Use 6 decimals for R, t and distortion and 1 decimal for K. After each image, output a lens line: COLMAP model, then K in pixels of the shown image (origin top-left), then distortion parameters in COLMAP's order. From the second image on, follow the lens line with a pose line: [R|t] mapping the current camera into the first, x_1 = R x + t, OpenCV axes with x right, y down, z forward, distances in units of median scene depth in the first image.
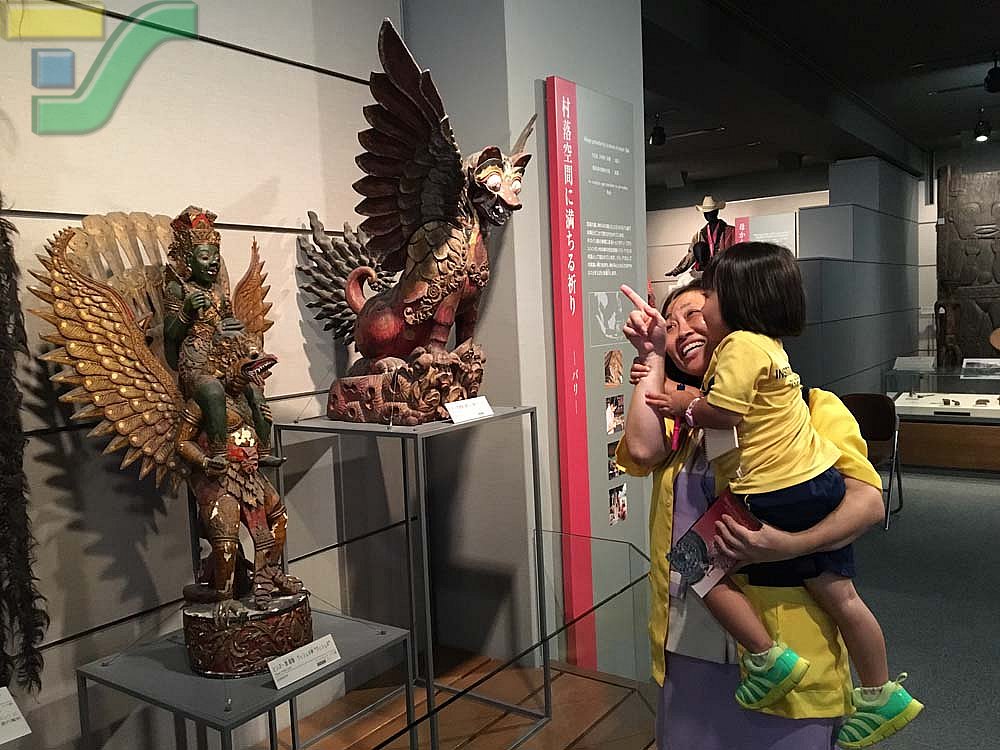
lens RADIAL K [[840.4, 0, 502.3], [0, 840.4, 374.5], [0, 0, 1]] dist [0.049420, -0.073648]
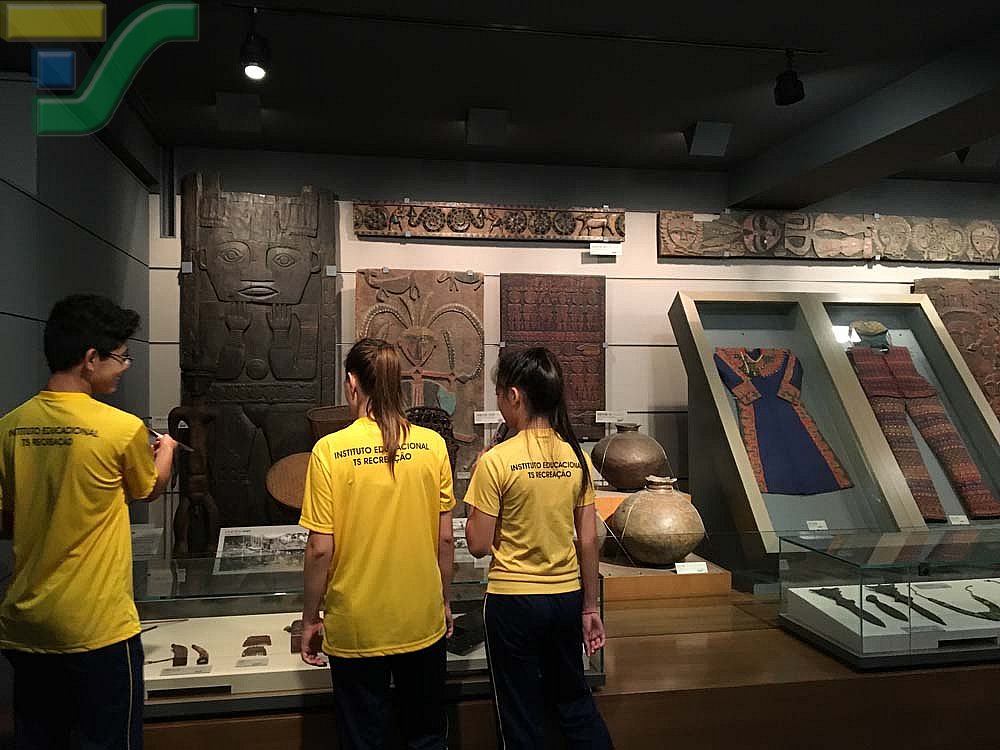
lens RADIAL K [[840.4, 0, 495.6], [0, 840.4, 369.5], [0, 0, 1]] dist [0.049420, -0.073648]
pose [[0.695485, 0.051501, 0.716693, 0.265136], [0.030986, 0.994351, -0.101523, -0.049388], [-0.717872, 0.092815, 0.689960, 0.477041]]
